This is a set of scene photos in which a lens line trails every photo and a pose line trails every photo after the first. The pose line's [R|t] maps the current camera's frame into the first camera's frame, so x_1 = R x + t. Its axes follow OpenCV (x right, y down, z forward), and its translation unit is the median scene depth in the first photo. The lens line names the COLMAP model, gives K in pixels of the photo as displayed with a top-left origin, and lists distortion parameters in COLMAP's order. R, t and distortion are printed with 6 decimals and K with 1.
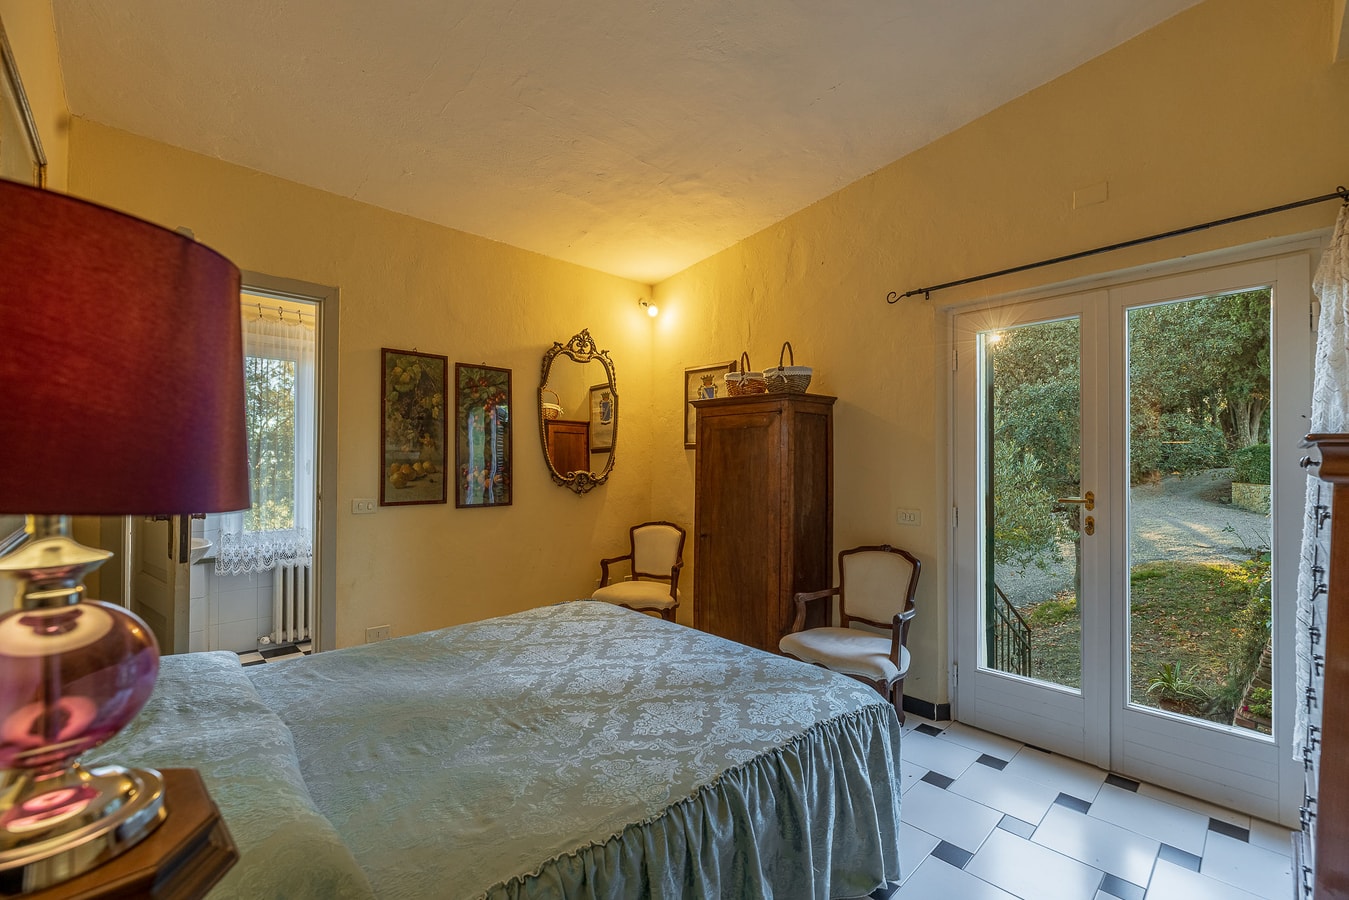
lens RADIAL K [[584.5, 0, 673.6], [0, 584.5, 453.8], [0, 0, 1]] dist [-0.000482, 0.000113]
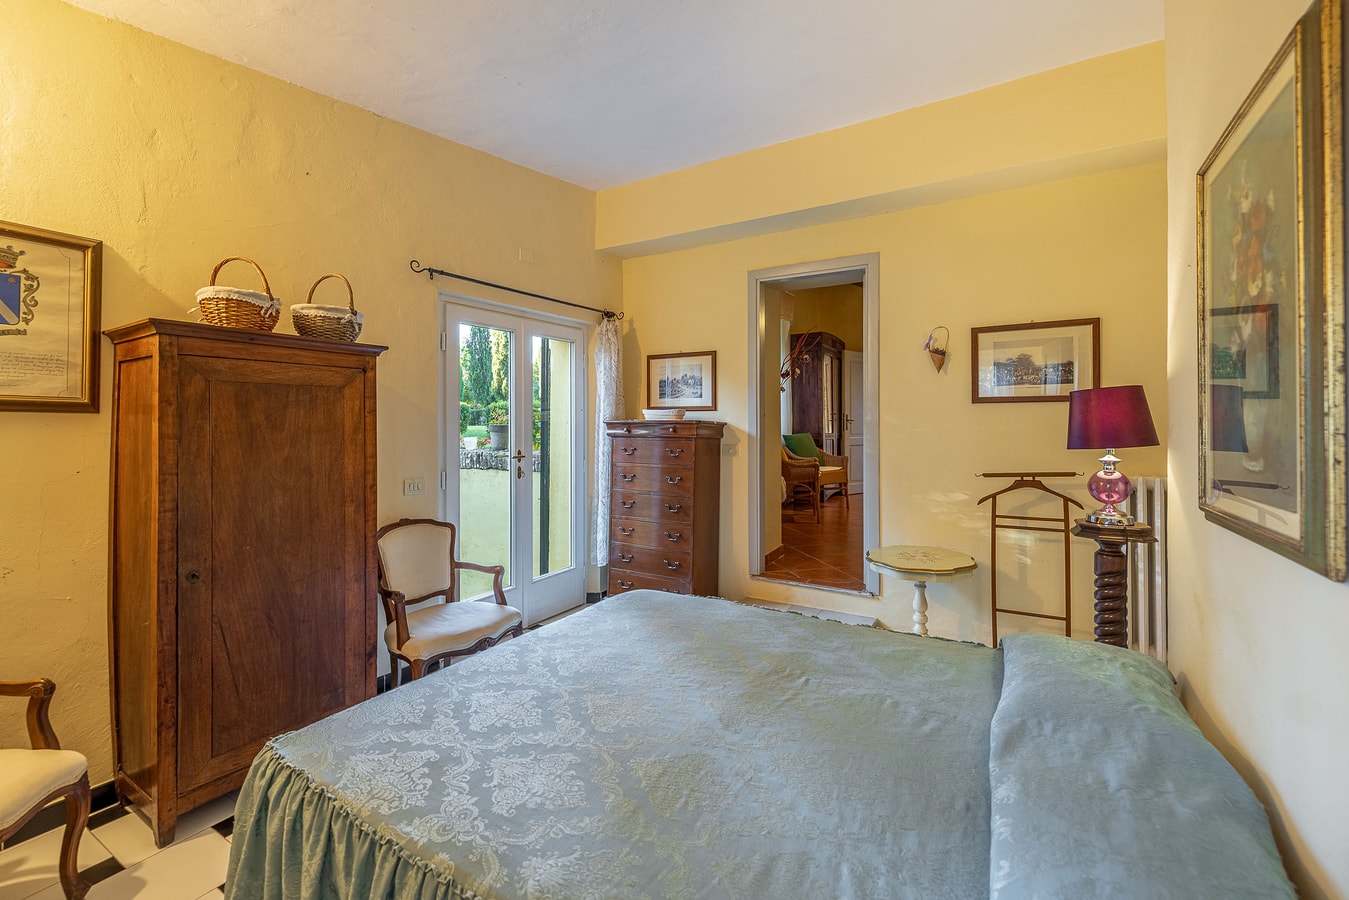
lens RADIAL K [[567.5, 0, 674.3], [0, 567.5, 422.0], [0, 0, 1]] dist [-0.000203, 0.000096]
pose [[-0.268852, -0.000718, 0.963181, -0.645834], [-0.012808, 0.999914, -0.002829, -0.007035], [-0.963096, -0.013097, -0.268838, 0.807696]]
